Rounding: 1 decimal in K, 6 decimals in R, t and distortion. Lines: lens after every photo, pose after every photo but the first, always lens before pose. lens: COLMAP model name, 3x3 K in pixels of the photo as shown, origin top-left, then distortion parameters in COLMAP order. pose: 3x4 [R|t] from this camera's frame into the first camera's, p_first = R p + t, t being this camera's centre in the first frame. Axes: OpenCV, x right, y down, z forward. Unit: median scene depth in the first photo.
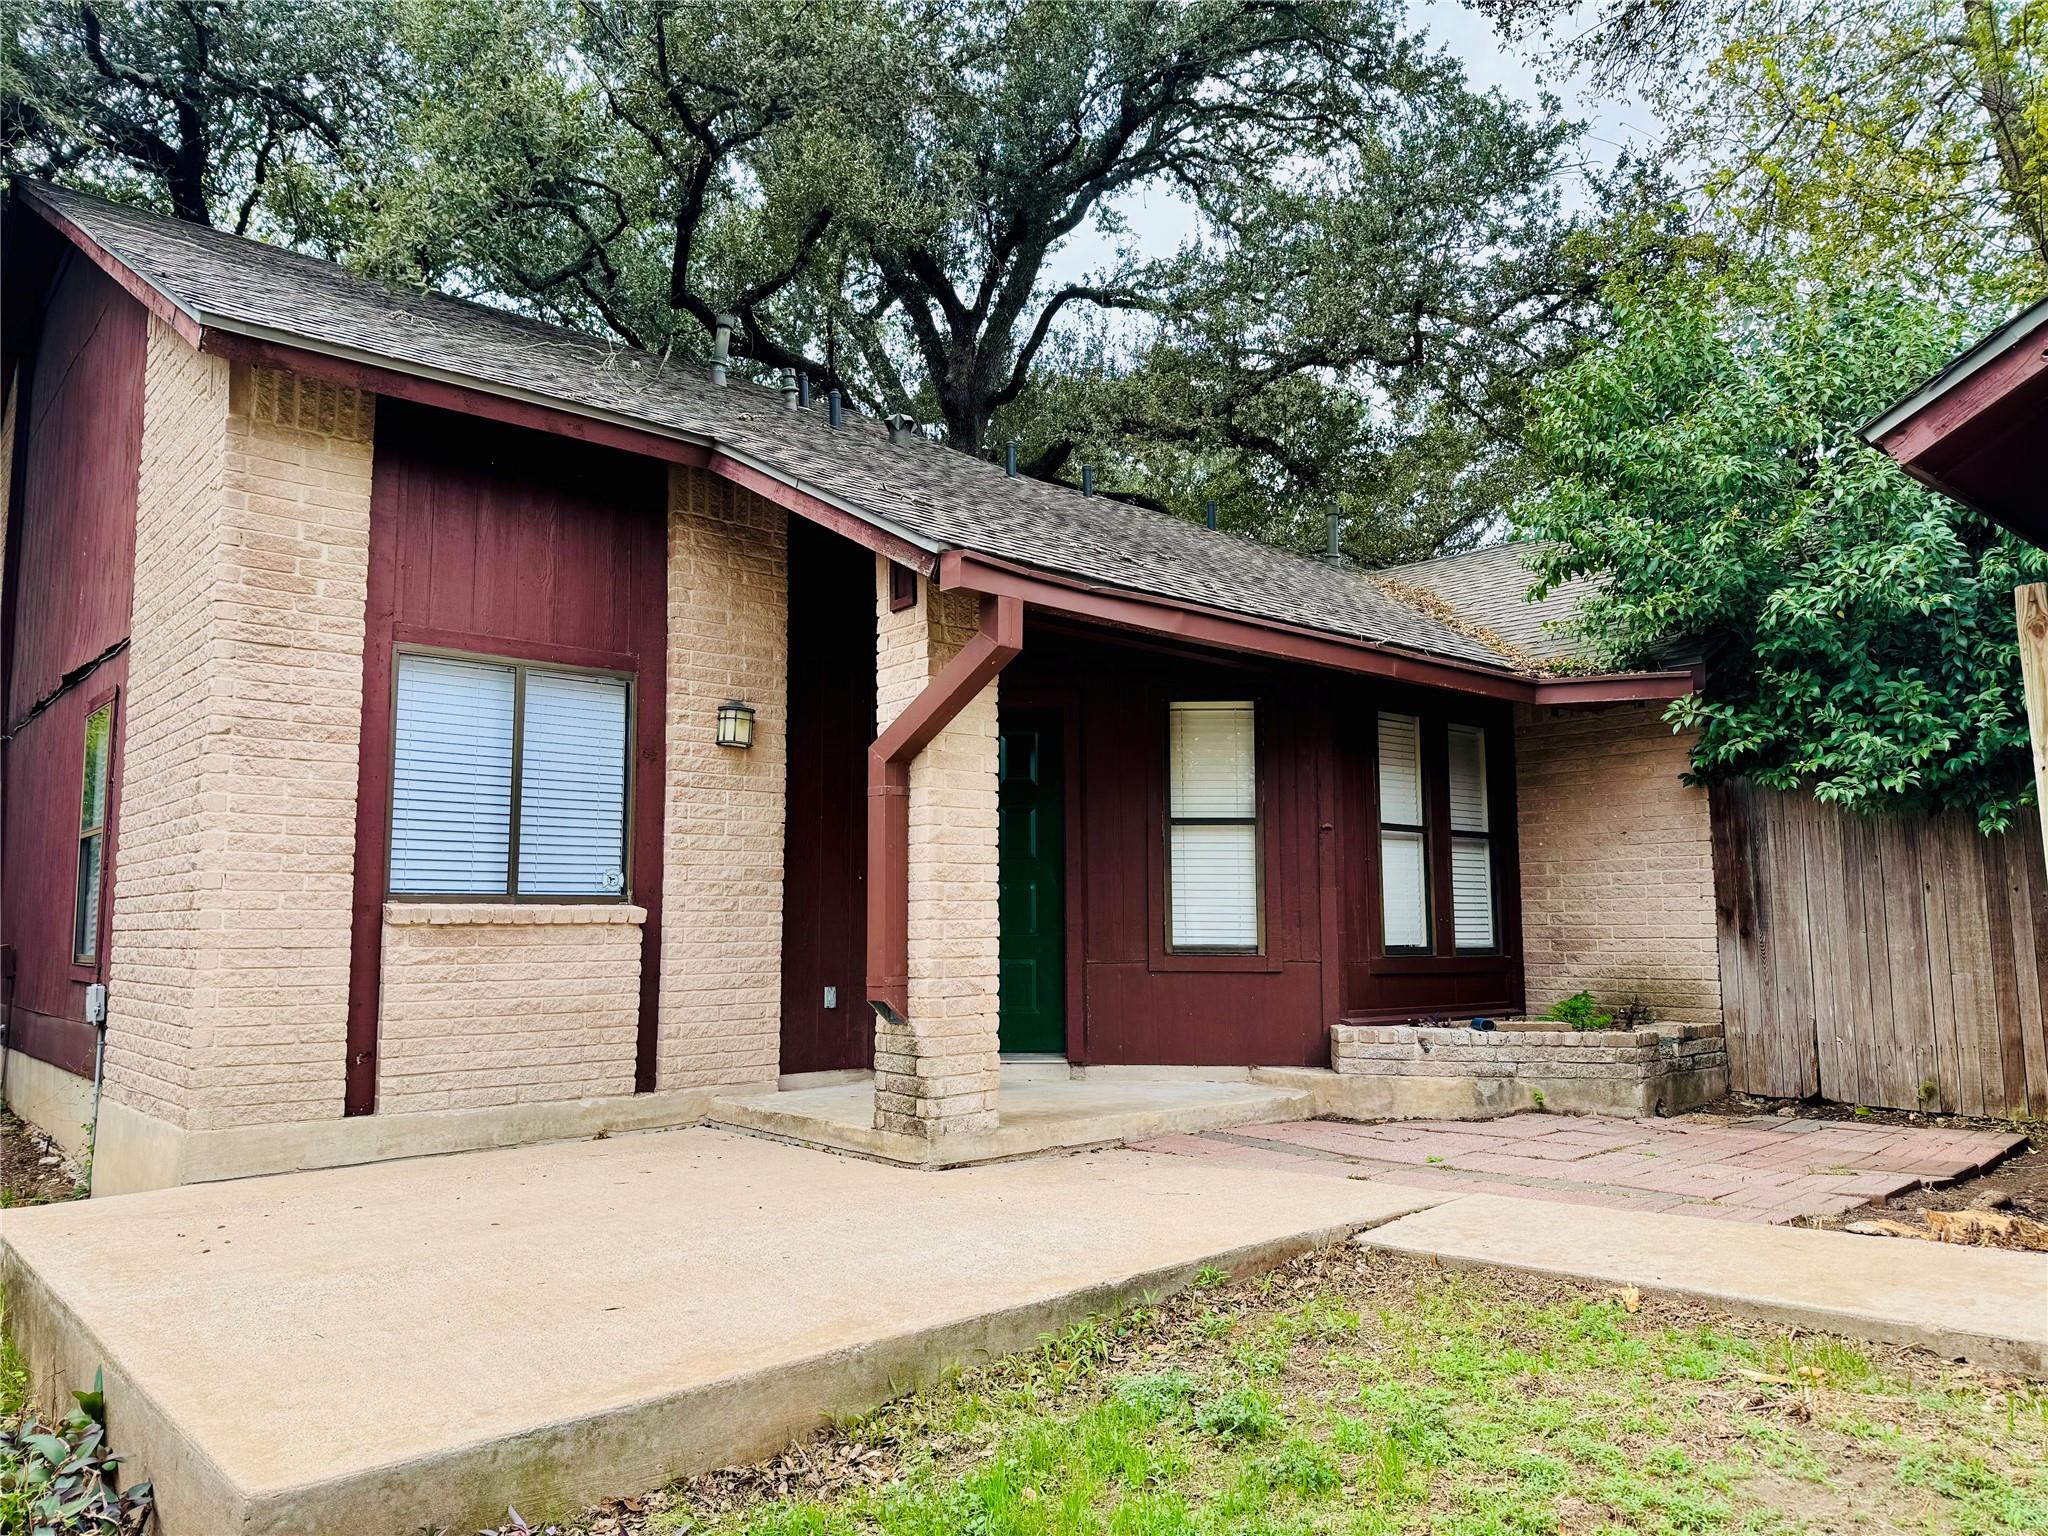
lens RADIAL K [[1429.2, 0, 1019.0], [0, 1429.2, 769.7], [0, 0, 1]] dist [-0.000611, -0.006143]
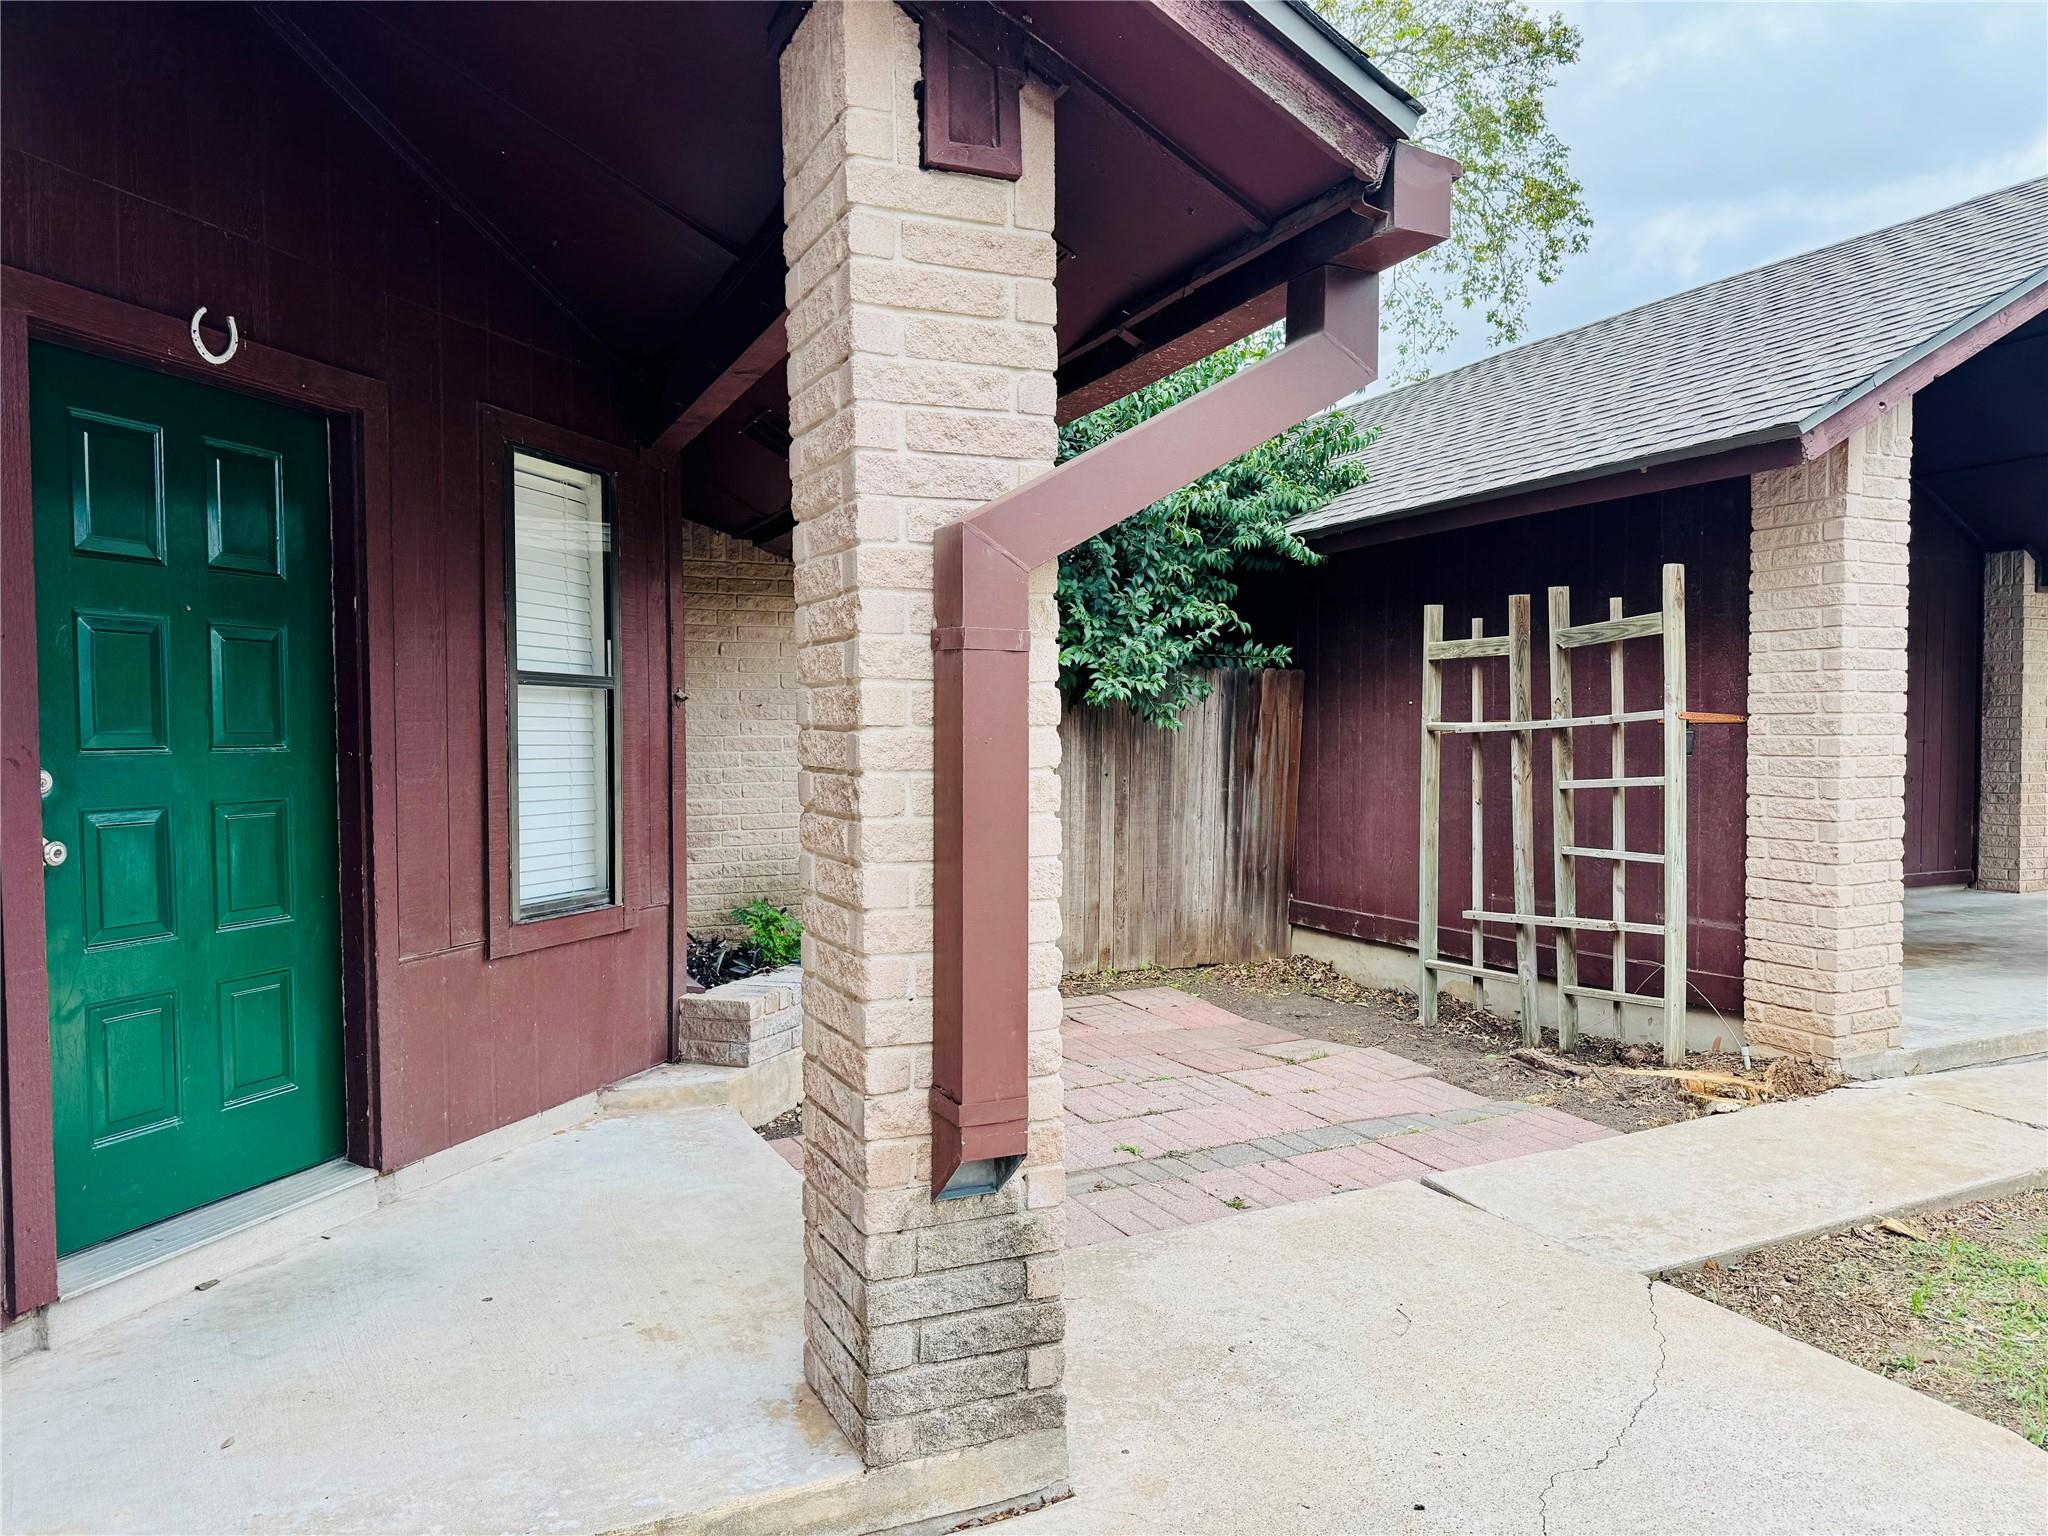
lens RADIAL K [[1429.2, 0, 1021.0], [0, 1429.2, 768.9], [0, 0, 1]] dist [-0.000611, -0.006143]
pose [[0.220246, -0.028996, 0.975013, -0.379331], [-0.110549, 0.992376, 0.054485, 0.020190], [-0.969160, -0.119787, 0.215362, 0.704661]]
